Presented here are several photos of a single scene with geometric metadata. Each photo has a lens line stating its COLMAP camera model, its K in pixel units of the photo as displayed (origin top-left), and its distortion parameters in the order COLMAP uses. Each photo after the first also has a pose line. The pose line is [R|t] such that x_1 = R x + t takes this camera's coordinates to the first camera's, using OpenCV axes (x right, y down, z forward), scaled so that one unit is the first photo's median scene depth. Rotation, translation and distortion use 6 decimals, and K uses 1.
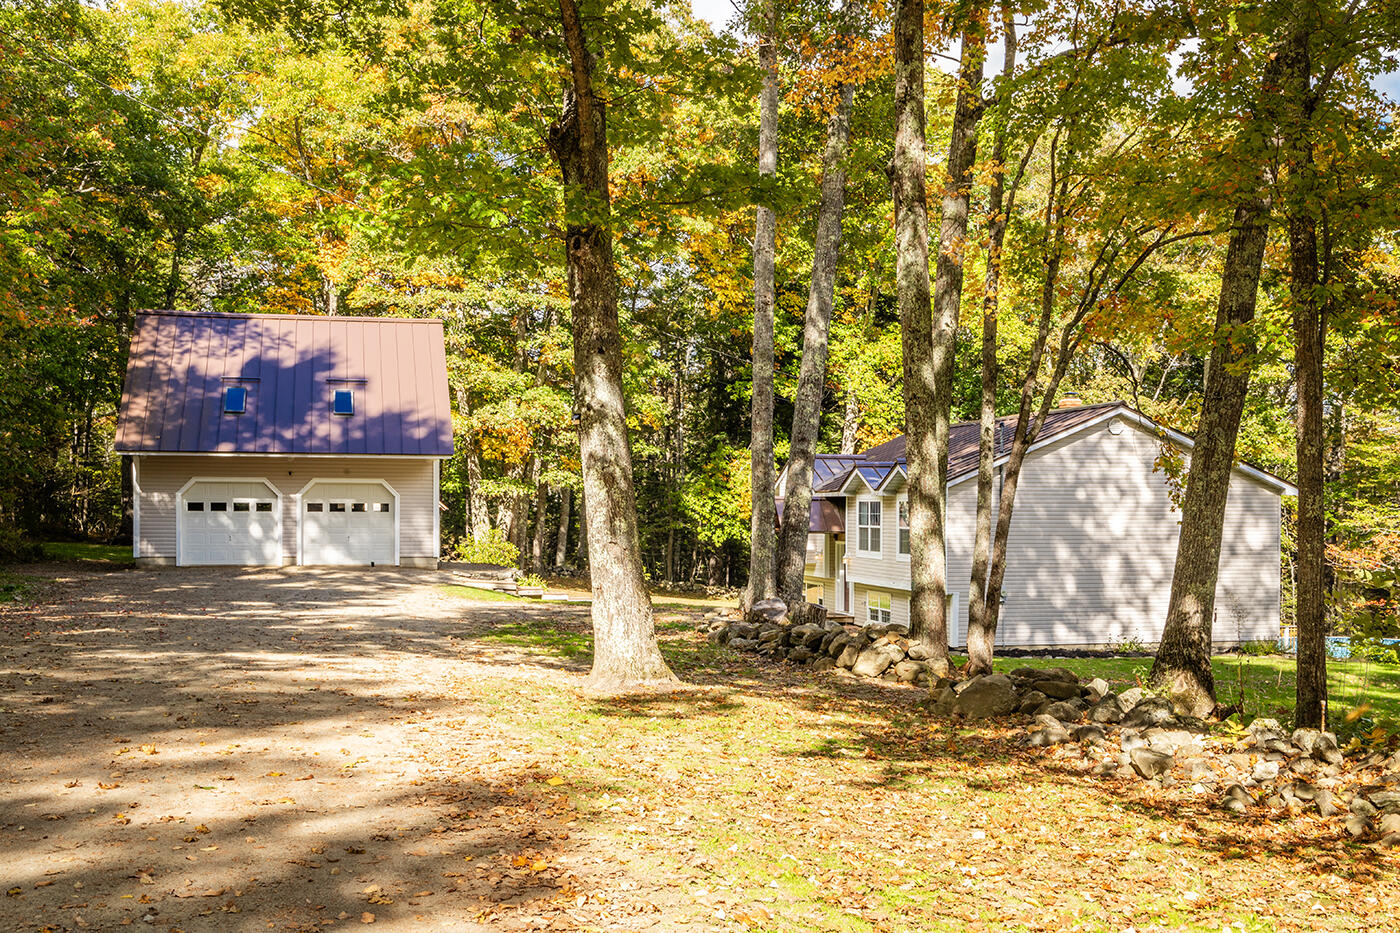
lens RADIAL K [[1607.1, 0, 692.1], [0, 1607.1, 464.2], [0, 0, 1]] dist [0.129950, 0.000000]
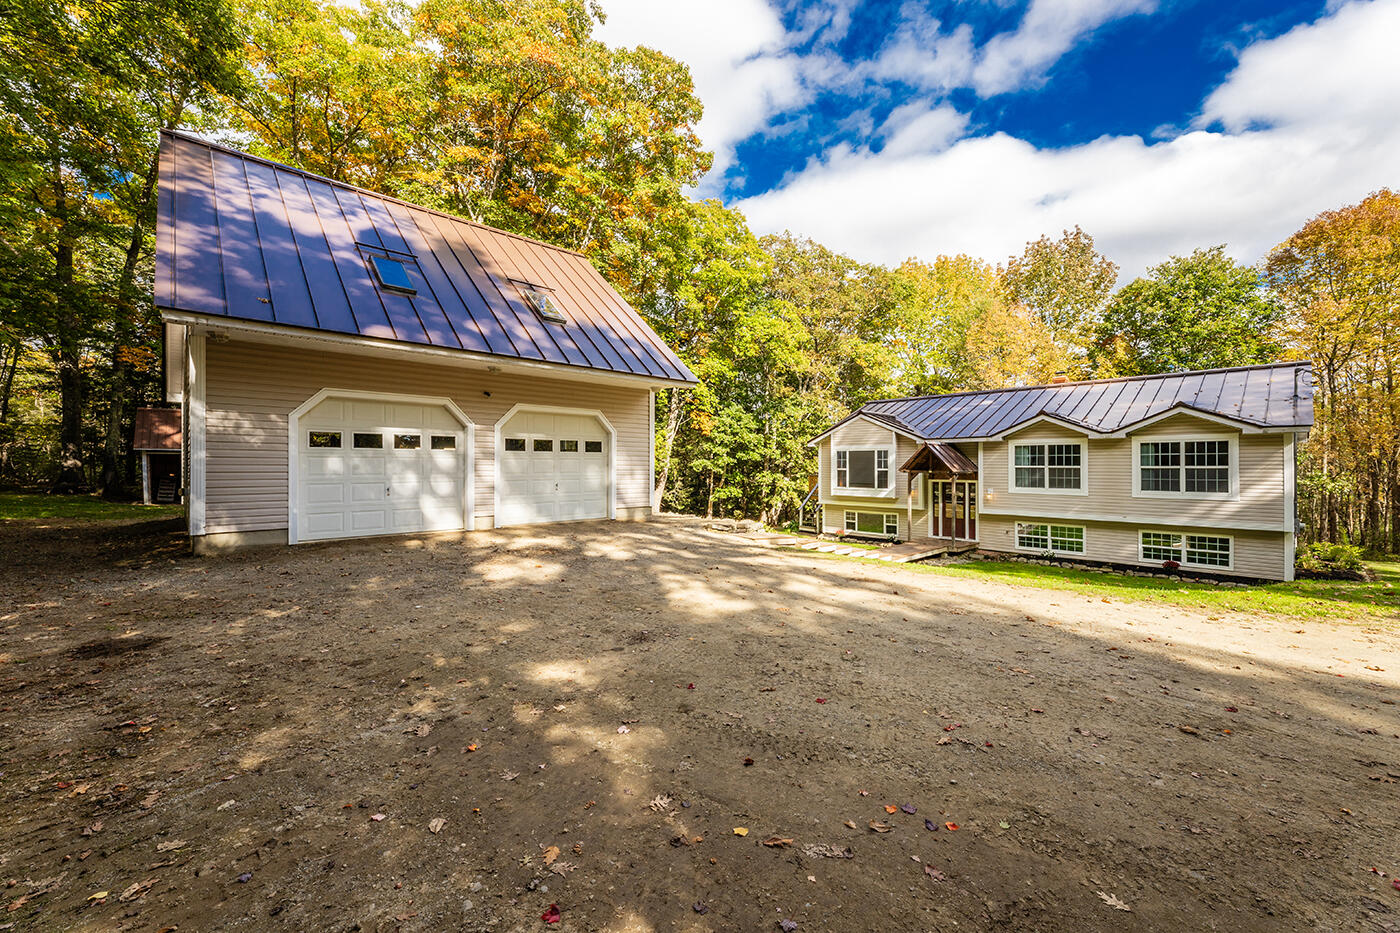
lens RADIAL K [[553.1, 0, 699.5], [0, 553.1, 463.9], [0, 0, 1]] dist [-0.001307, -0.000012]
pose [[0.869255, -0.003899, 0.494349, -0.281903], [-0.009168, 0.999670, 0.024004, 0.028738], [-0.494279, -0.025398, 0.868932, 0.756327]]
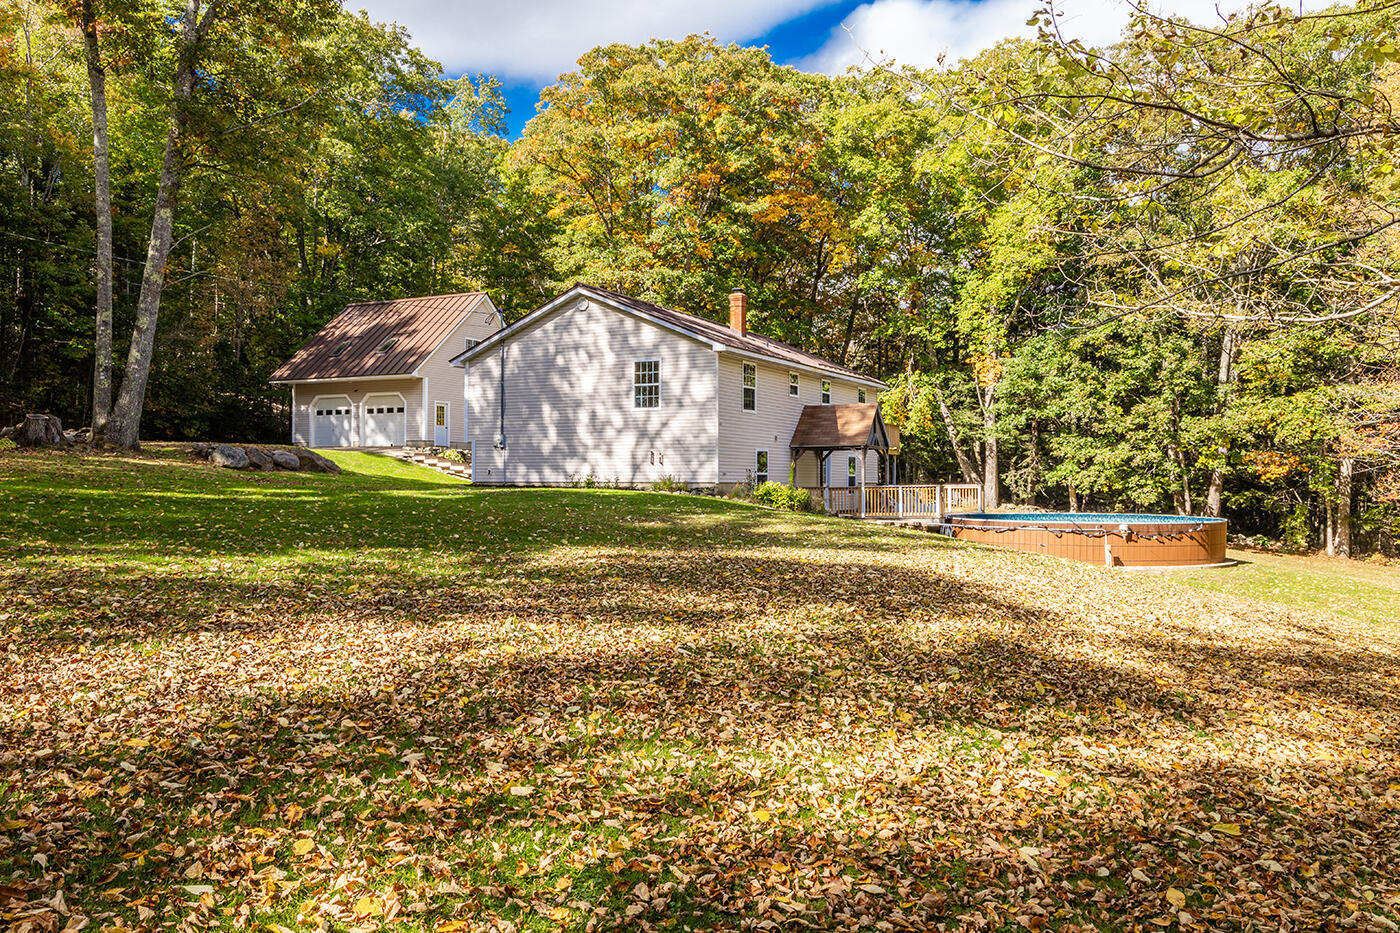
lens RADIAL K [[1080.0, 0, 698.6], [0, 1080.0, 475.5], [0, 0, 1]] dist [-0.004276, 0.001985]
pose [[0.755013, -0.004536, -0.655694, 0.749844], [0.017415, 0.999762, 0.013136, 0.084441], [0.655478, -0.021337, 0.754913, 0.388430]]
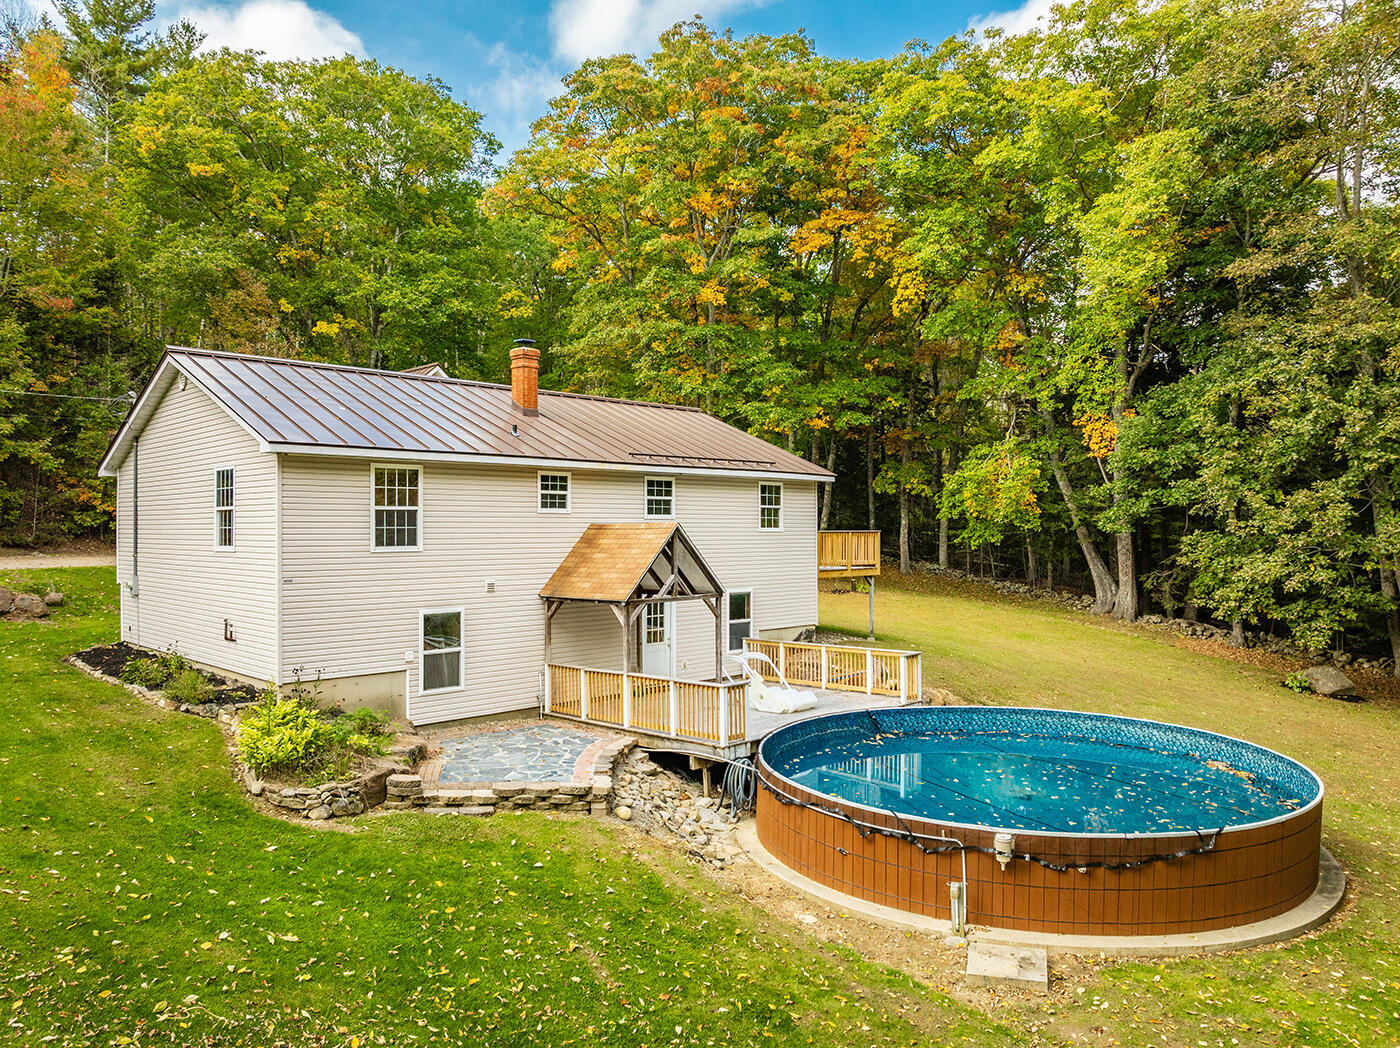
lens RADIAL K [[991.9, 0, 689.5], [0, 991.9, 525.8], [0, 0, 1]] dist [-0.060925, 0.034634]
pose [[0.531821, -0.001862, -0.846855, 0.690589], [0.022077, 0.999688, 0.011666, 0.042508], [0.846569, -0.024900, 0.531696, 0.831530]]
